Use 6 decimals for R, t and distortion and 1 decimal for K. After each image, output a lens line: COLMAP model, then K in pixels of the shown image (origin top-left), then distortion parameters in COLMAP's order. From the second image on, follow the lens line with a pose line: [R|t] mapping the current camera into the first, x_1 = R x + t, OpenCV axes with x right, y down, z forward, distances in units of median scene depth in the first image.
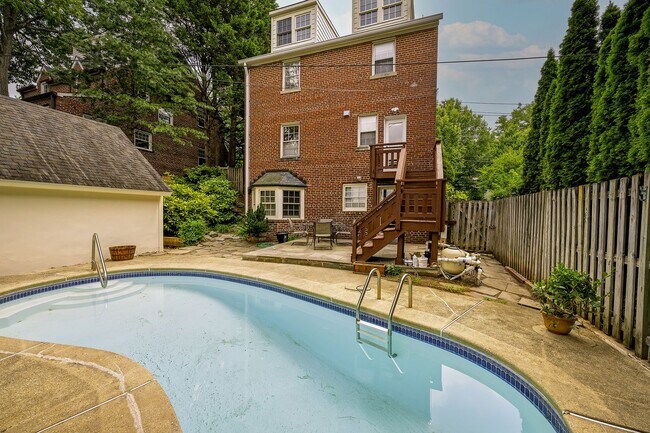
lens RADIAL K [[257.9, 0, 325.0], [0, 257.9, 216.5], [0, 0, 1]] dist [-0.003113, -0.000241]
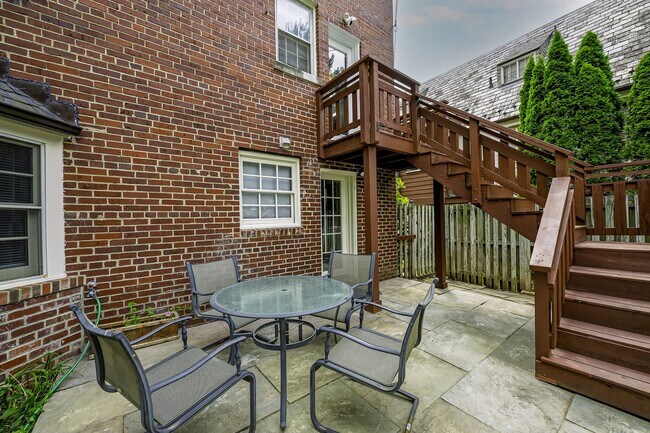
lens RADIAL K [[257.9, 0, 325.0], [0, 257.9, 216.5], [0, 0, 1]] dist [-0.003113, -0.000241]
pose [[0.484309, -0.014237, 0.874781, -0.173671], [0.045771, 0.998911, -0.009084, -0.030417], [-0.873699, 0.044439, 0.484433, 0.736666]]
